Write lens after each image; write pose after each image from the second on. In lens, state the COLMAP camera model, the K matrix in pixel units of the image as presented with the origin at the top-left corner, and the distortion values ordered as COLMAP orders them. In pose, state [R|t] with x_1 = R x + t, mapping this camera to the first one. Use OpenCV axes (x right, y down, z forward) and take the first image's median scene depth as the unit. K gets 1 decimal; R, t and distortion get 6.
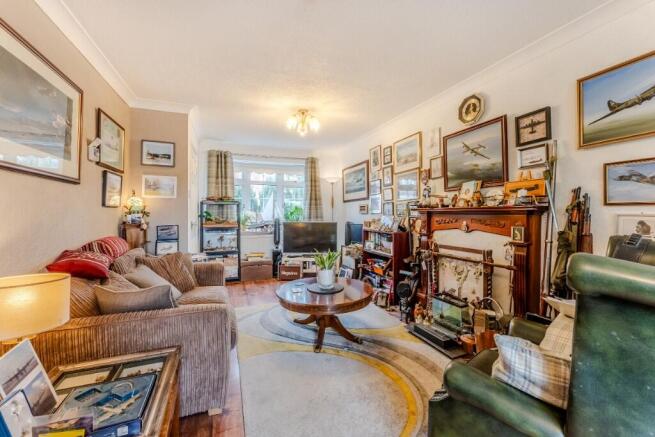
lens RADIAL K [[264.3, 0, 331.3], [0, 264.3, 216.4], [0, 0, 1]] dist [-0.000070, -0.000020]
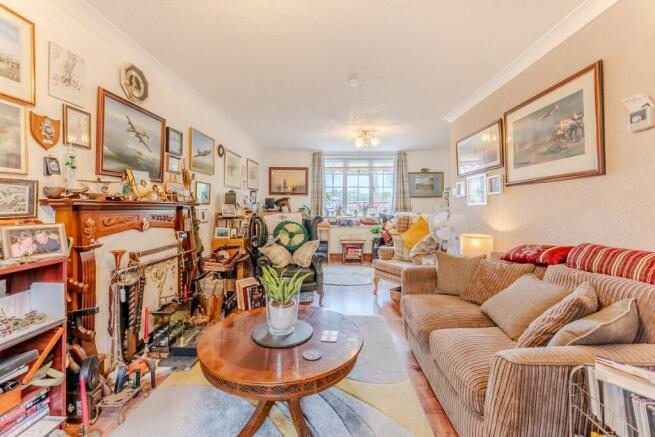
lens RADIAL K [[264.3, 0, 331.3], [0, 264.3, 216.4], [0, 0, 1]] dist [-0.000070, -0.000020]
pose [[-0.919598, -0.014648, 0.392588, -0.368458], [0.002852, 0.999029, 0.043956, -0.023292], [-0.392851, 0.041542, -0.918663, 1.537556]]
